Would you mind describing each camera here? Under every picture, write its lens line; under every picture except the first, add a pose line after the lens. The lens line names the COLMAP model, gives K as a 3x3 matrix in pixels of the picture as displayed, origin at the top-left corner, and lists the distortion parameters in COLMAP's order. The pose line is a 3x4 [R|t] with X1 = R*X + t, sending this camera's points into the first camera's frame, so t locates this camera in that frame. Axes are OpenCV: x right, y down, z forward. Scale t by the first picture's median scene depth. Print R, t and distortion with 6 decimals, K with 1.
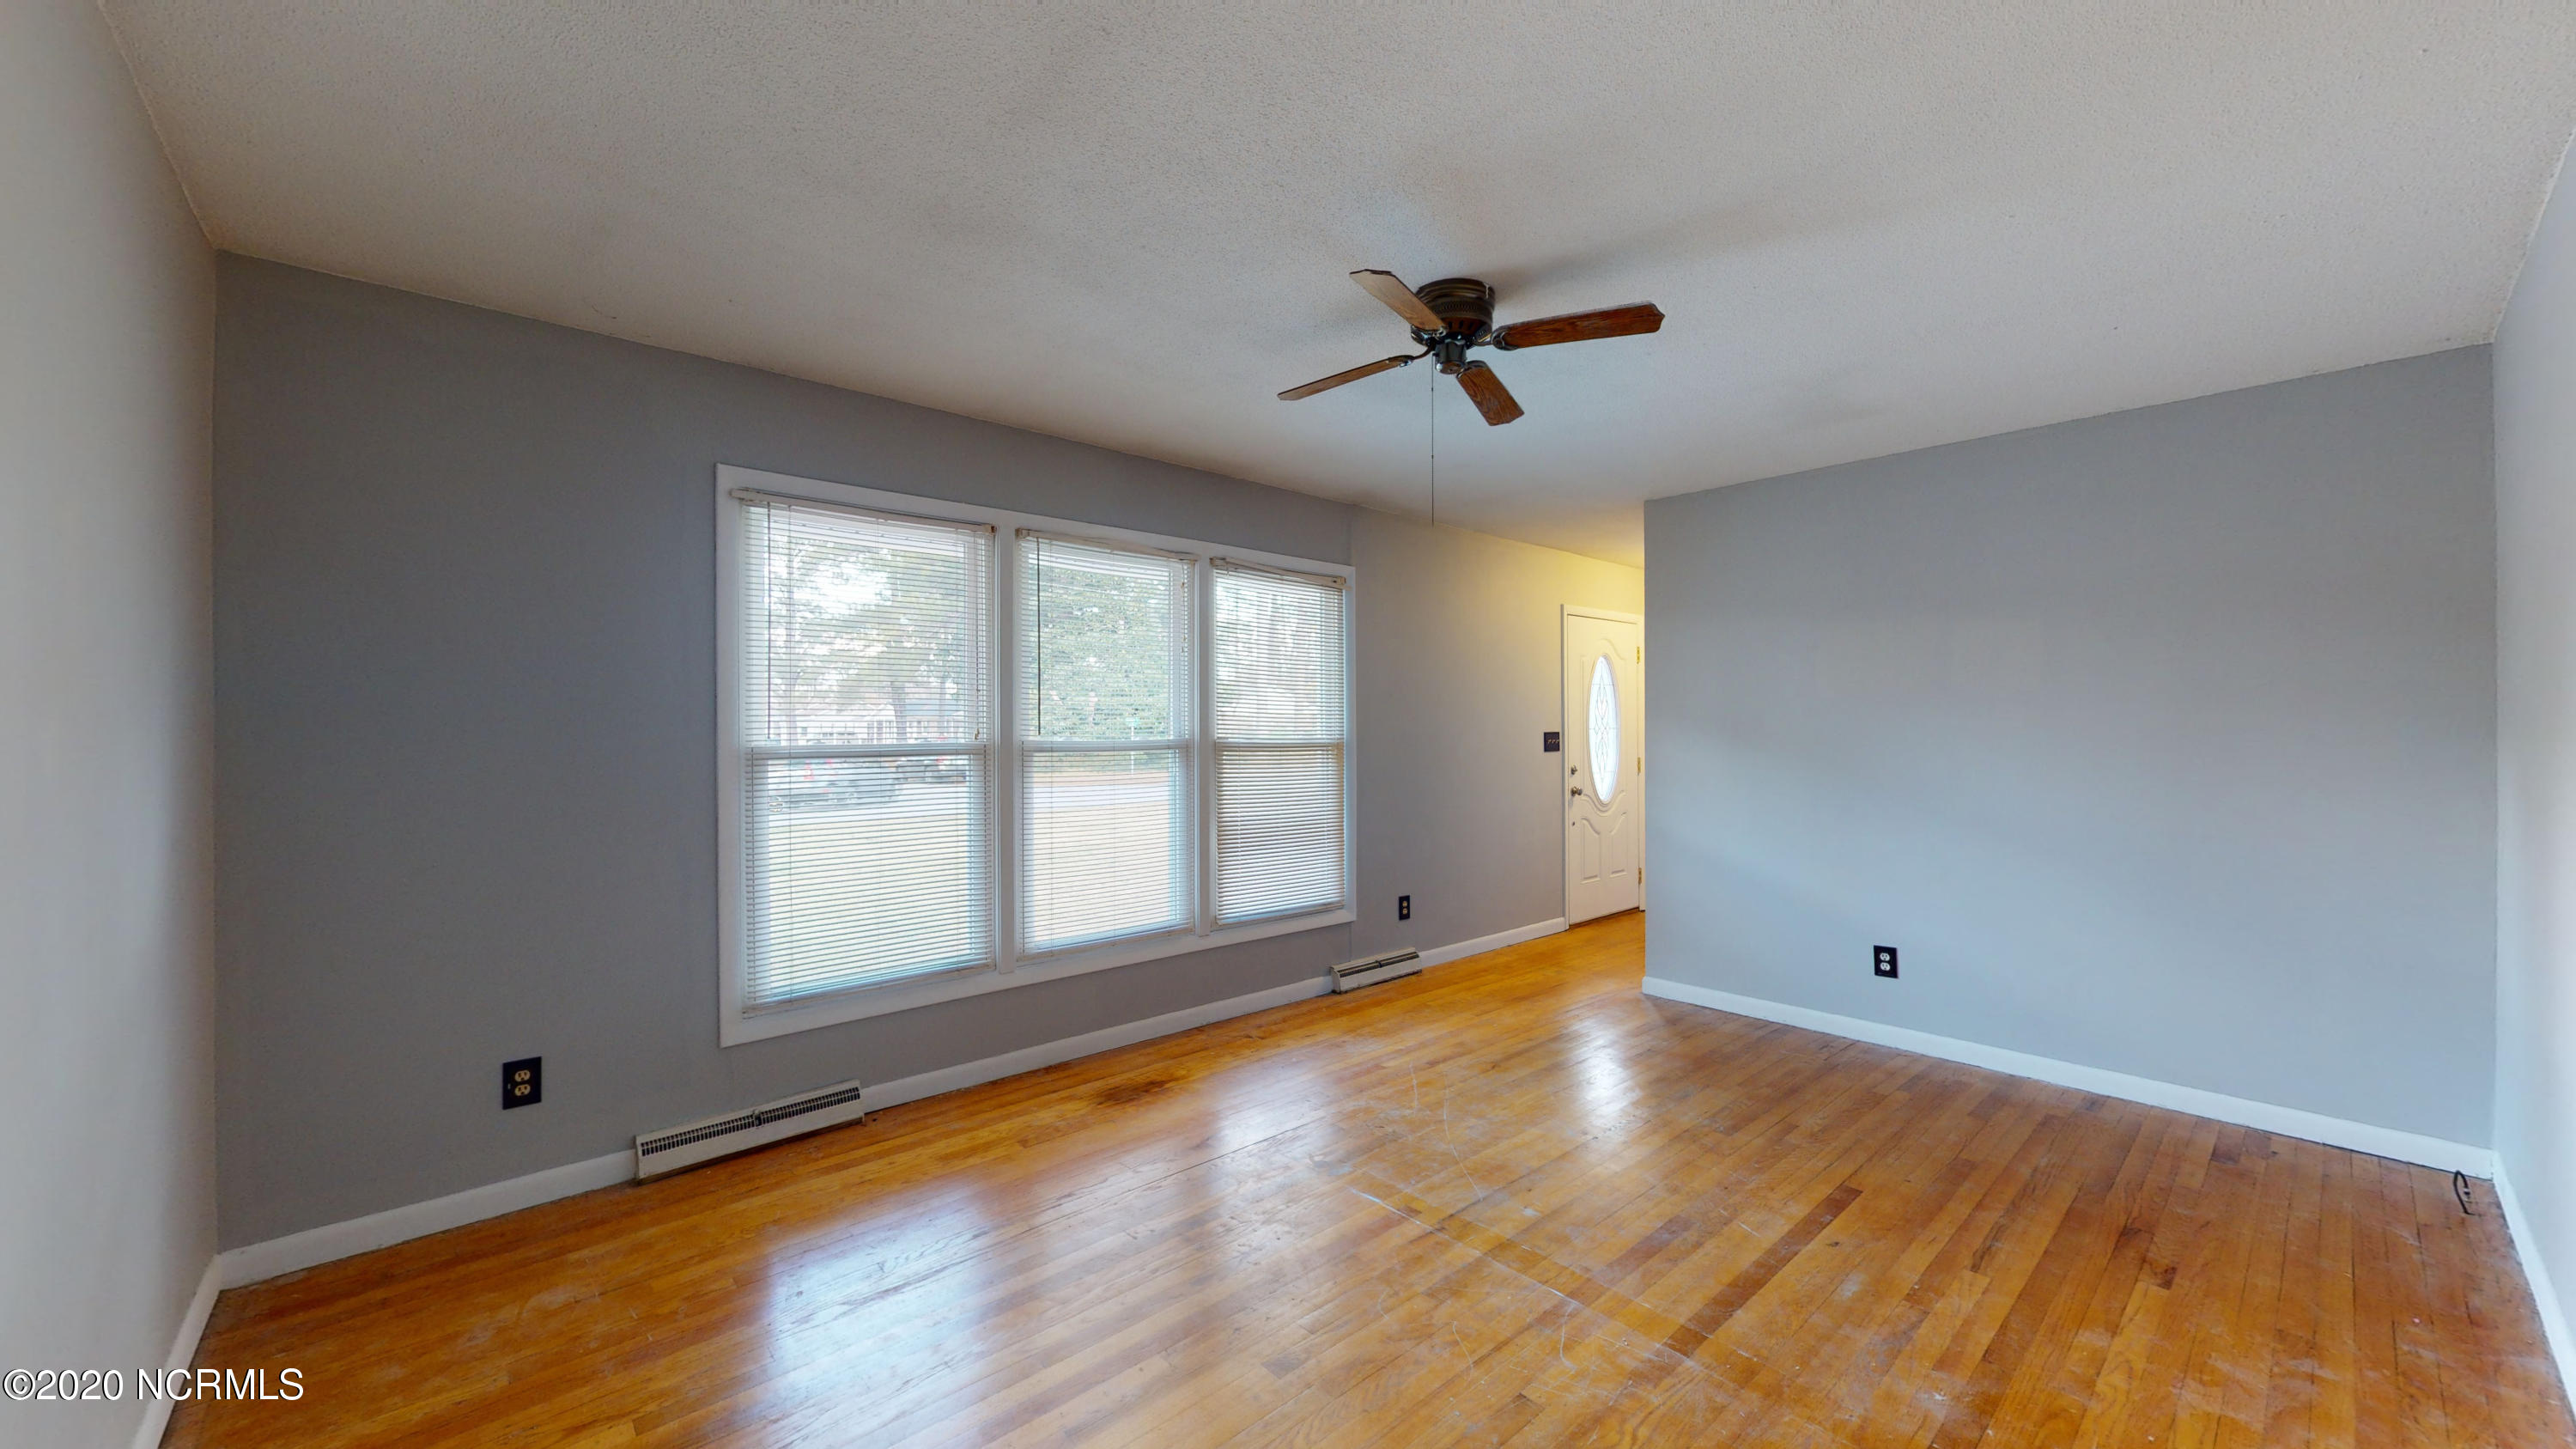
lens RADIAL K [[943.5, 0, 1273.3], [0, 943.5, 727.0], [0, 0, 1]] dist [-0.000787, 0.000074]
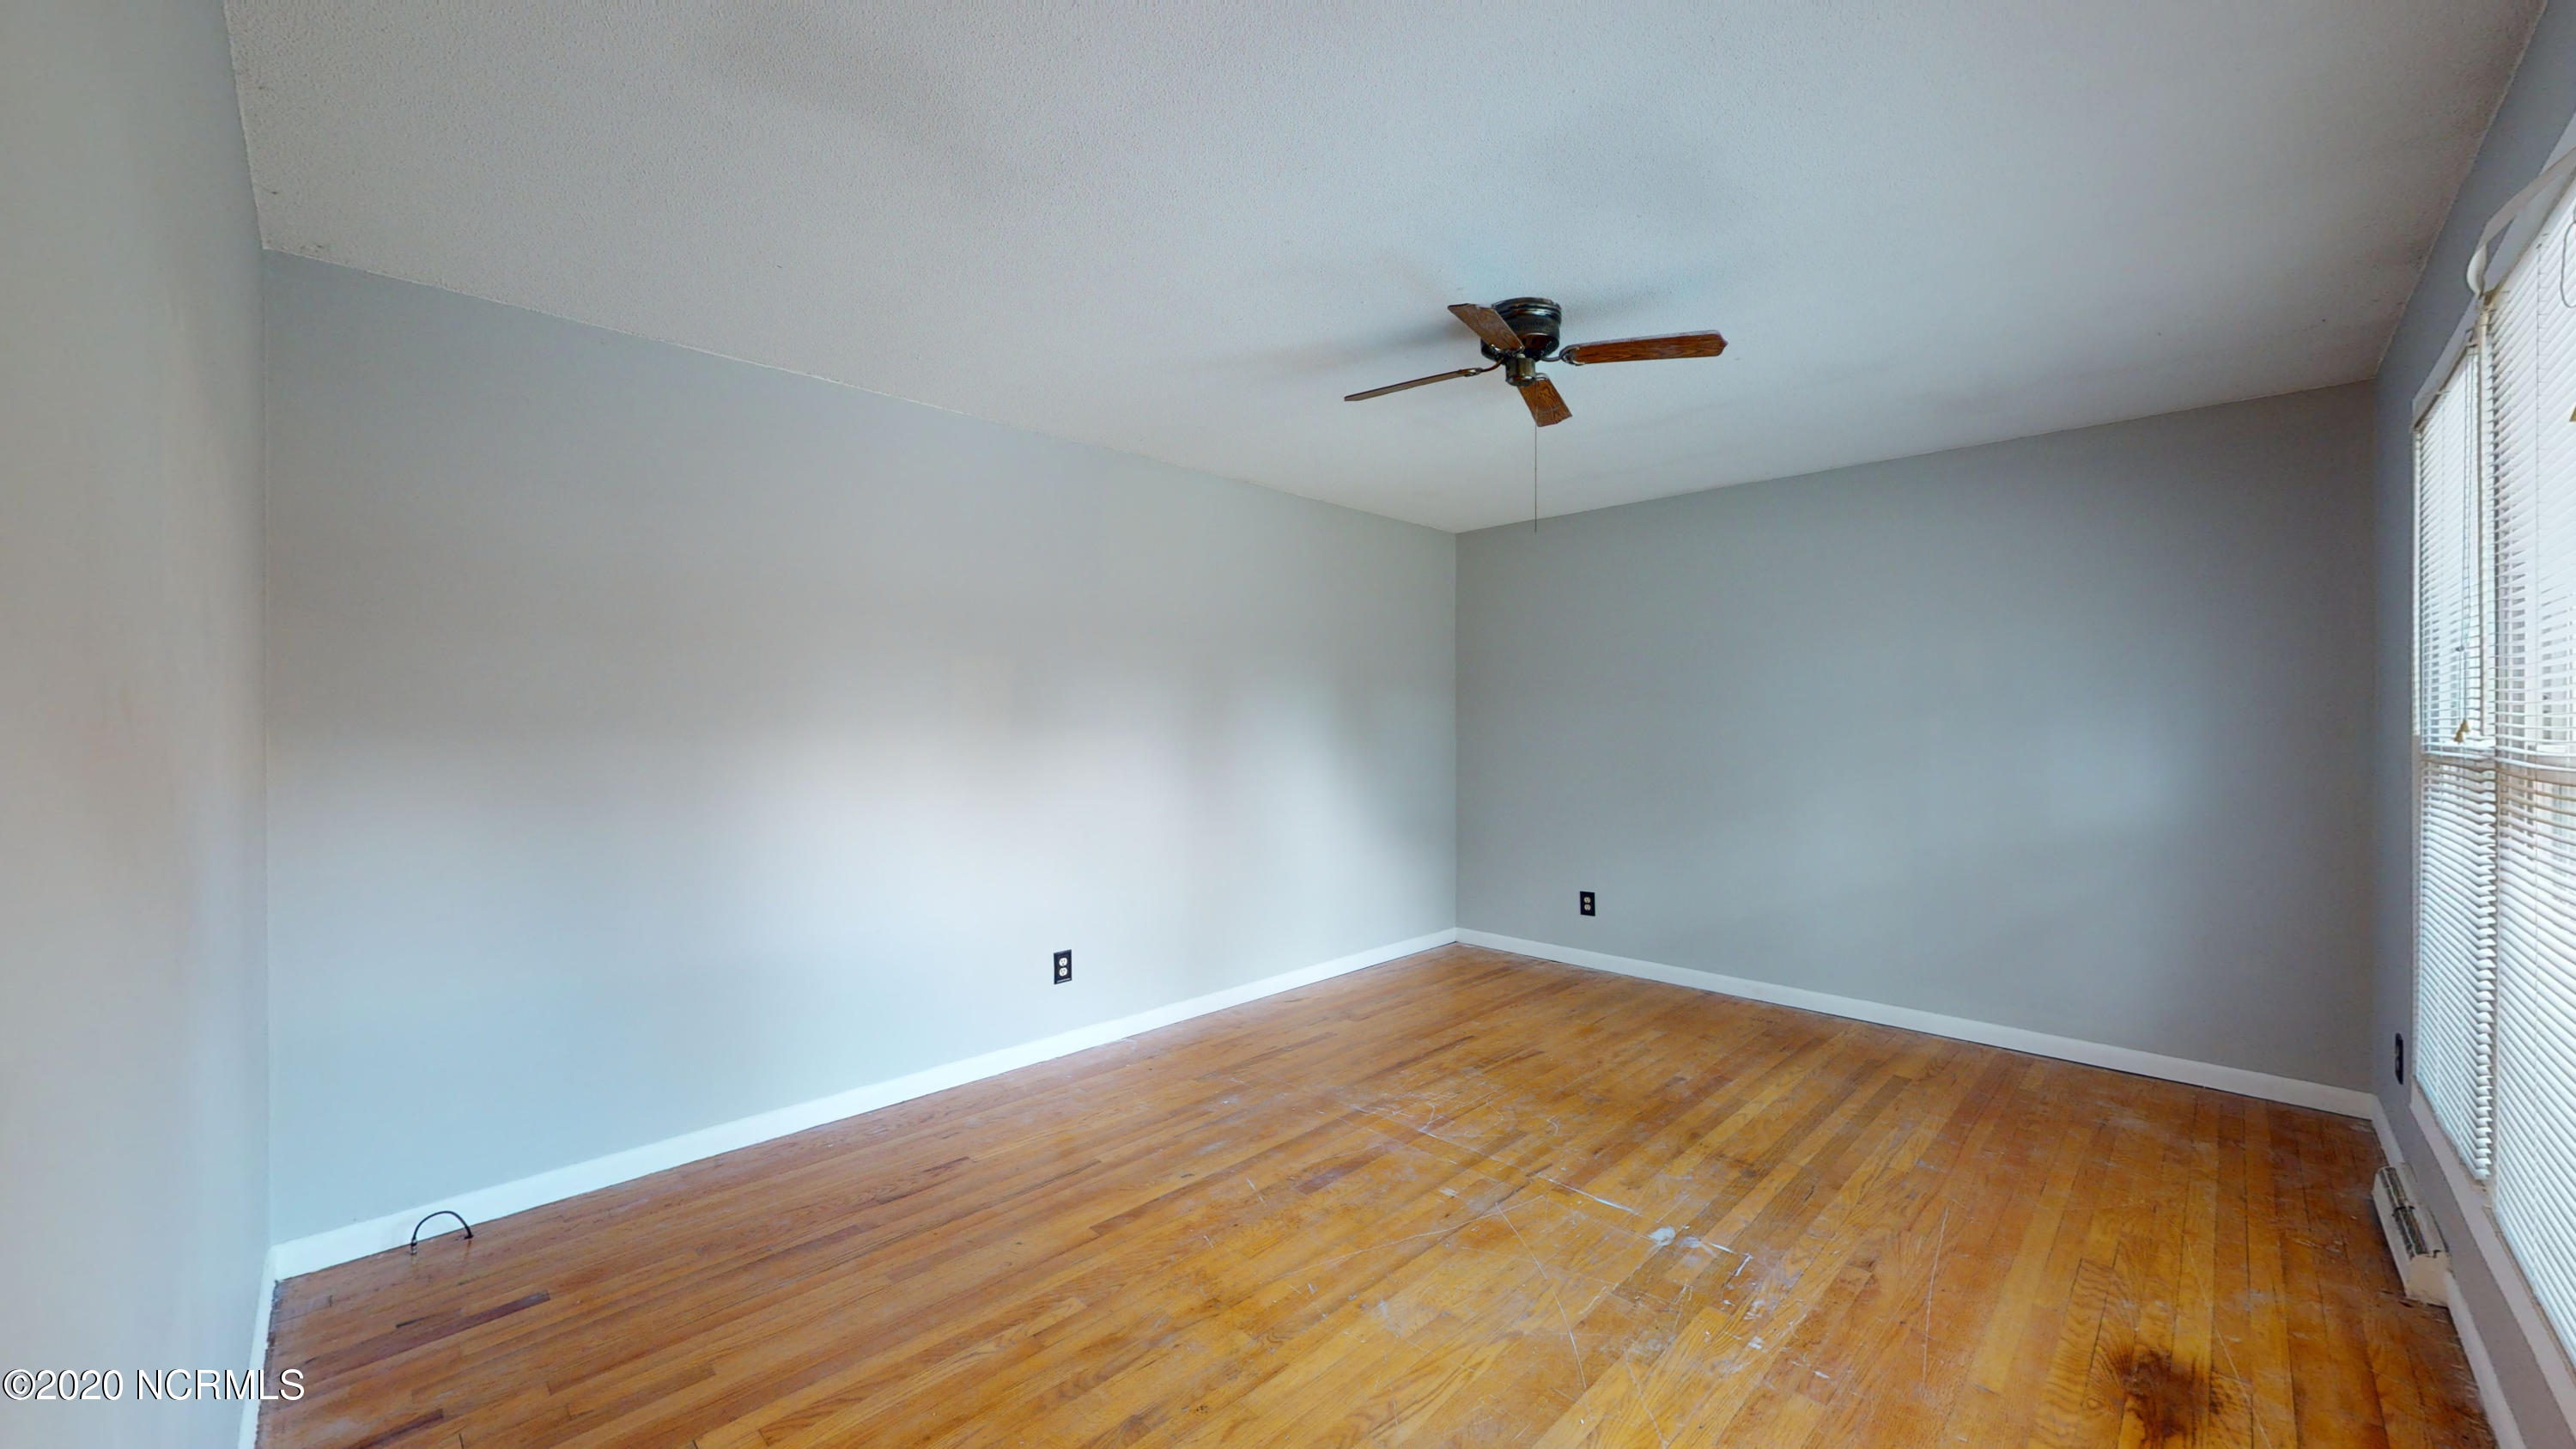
lens RADIAL K [[943.5, 0, 1297.7], [0, 943.5, 726.0], [0, 0, 1]] dist [-0.000787, 0.000074]
pose [[-0.997167, 0.004055, -0.075109, 0.514497], [0.004101, 0.999991, -0.000463, 0.005753], [0.075107, -0.000769, -0.997175, 2.028436]]
